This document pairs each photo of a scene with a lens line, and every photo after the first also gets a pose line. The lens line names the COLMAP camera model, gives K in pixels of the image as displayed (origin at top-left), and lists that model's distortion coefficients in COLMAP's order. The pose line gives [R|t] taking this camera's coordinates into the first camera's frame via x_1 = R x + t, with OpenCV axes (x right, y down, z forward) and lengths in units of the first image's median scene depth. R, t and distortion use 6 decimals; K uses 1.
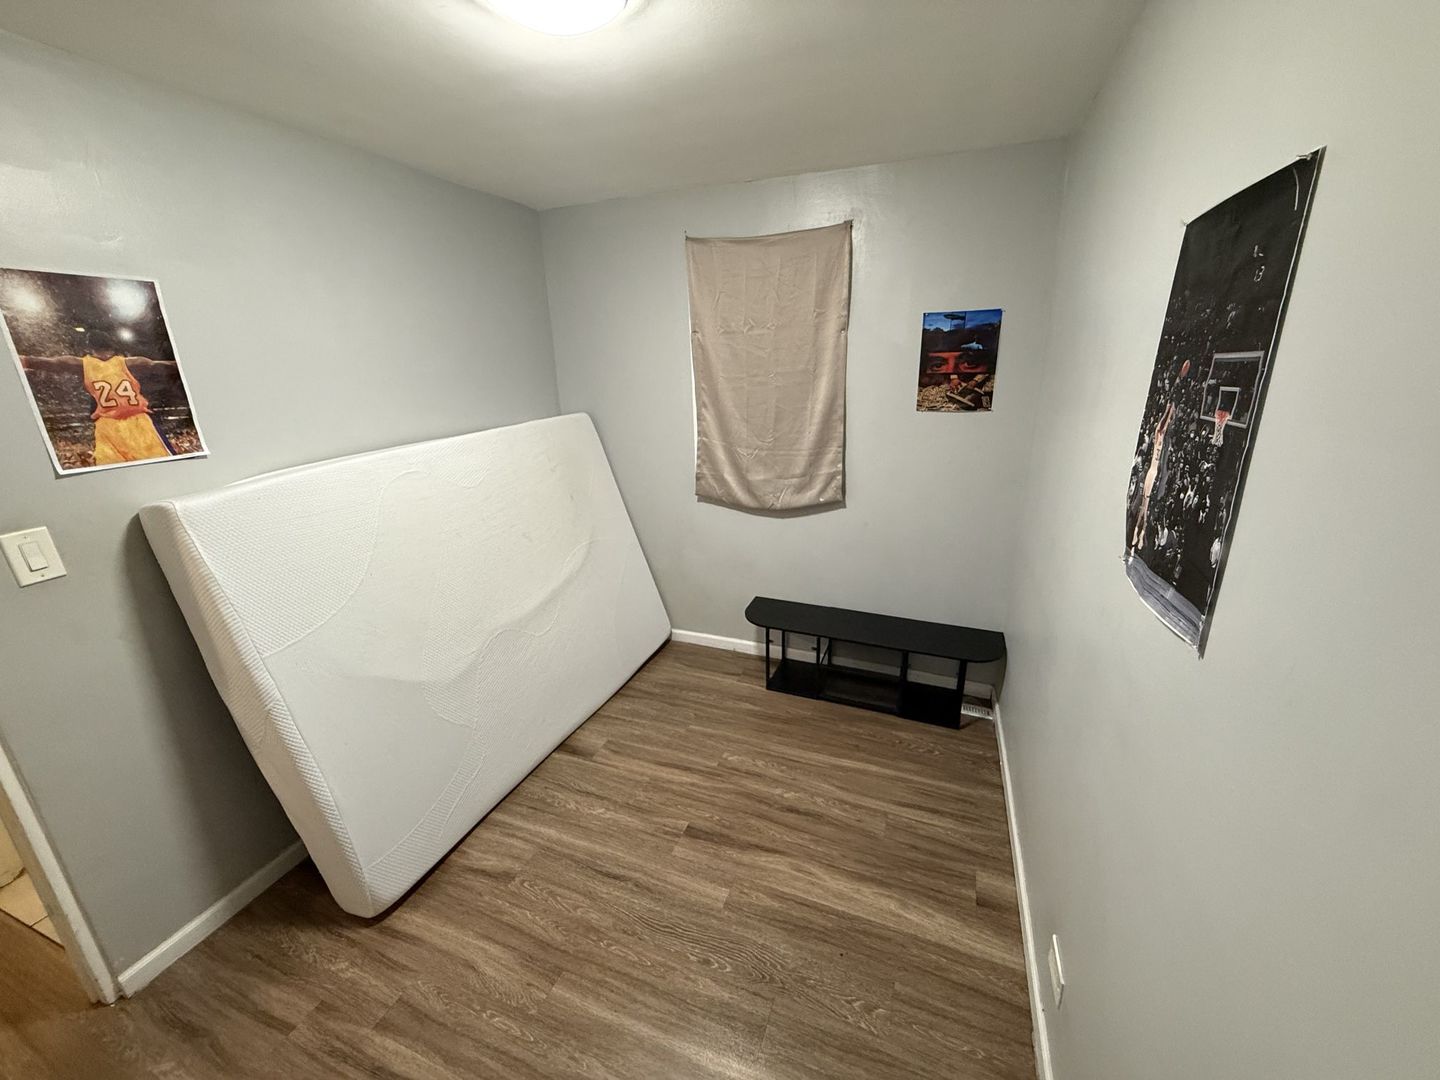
lens RADIAL K [[573.5, 0, 717.7], [0, 573.5, 544.1], [0, 0, 1]] dist [-0.000031, -0.000381]
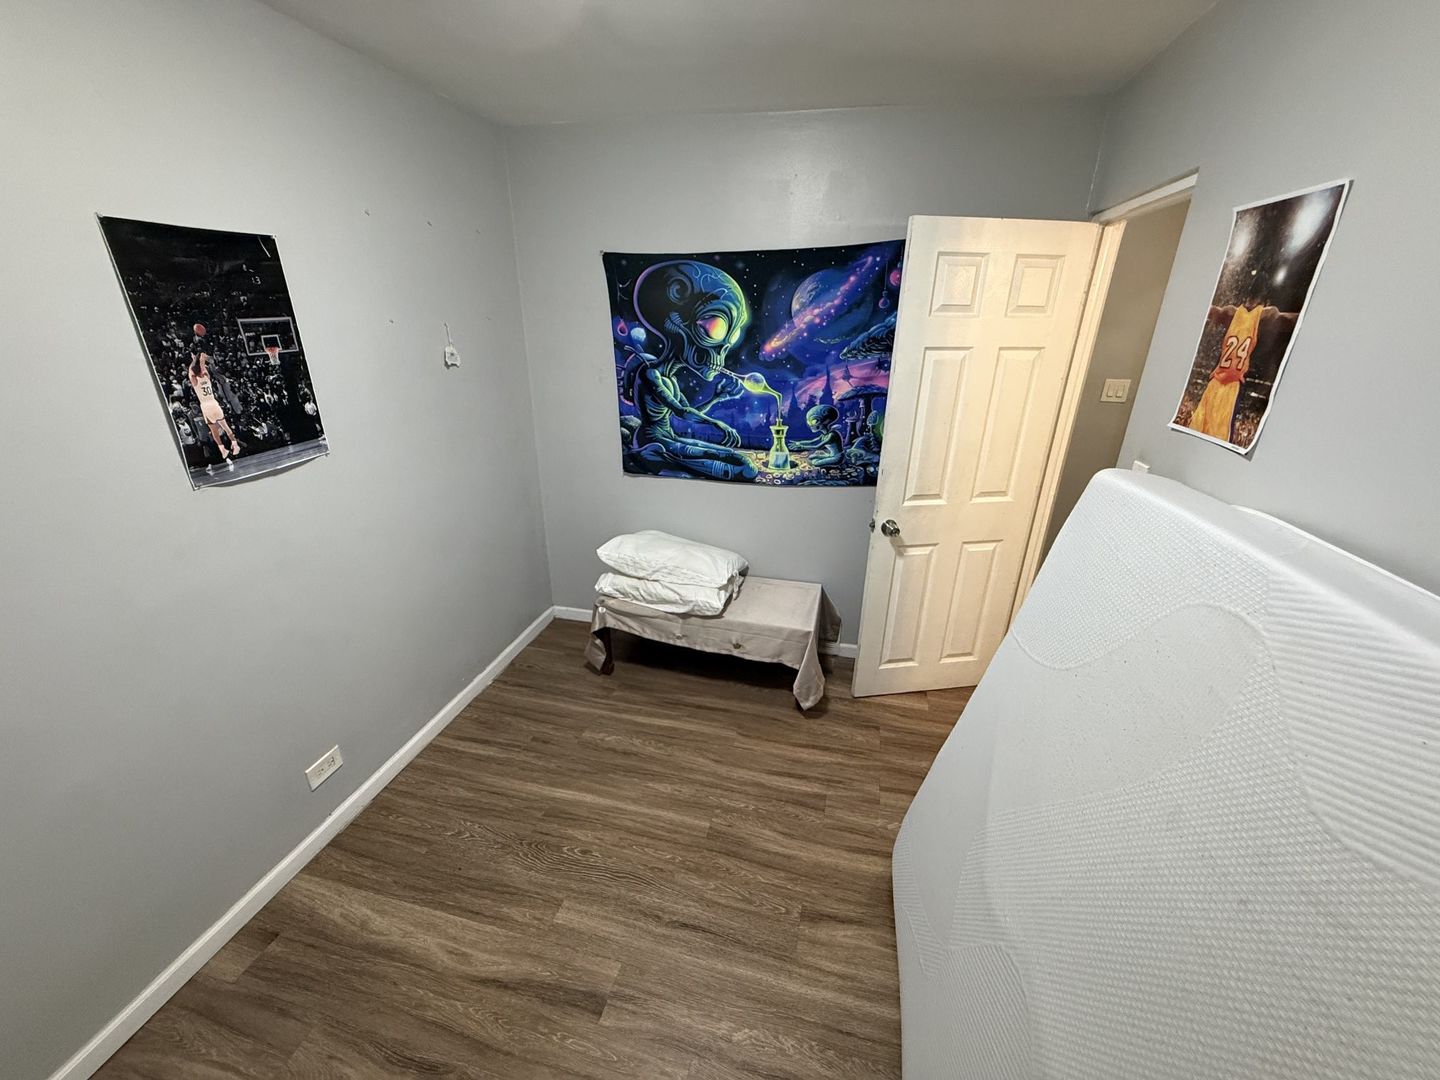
lens RADIAL K [[573.5, 0, 717.7], [0, 573.5, 544.1], [0, 0, 1]] dist [-0.000031, -0.000381]
pose [[-0.990506, 0.064567, -0.121363, -0.182296], [-0.029245, 0.763655, 0.644962, -0.490676], [0.134323, 0.642388, -0.754517, 1.484345]]
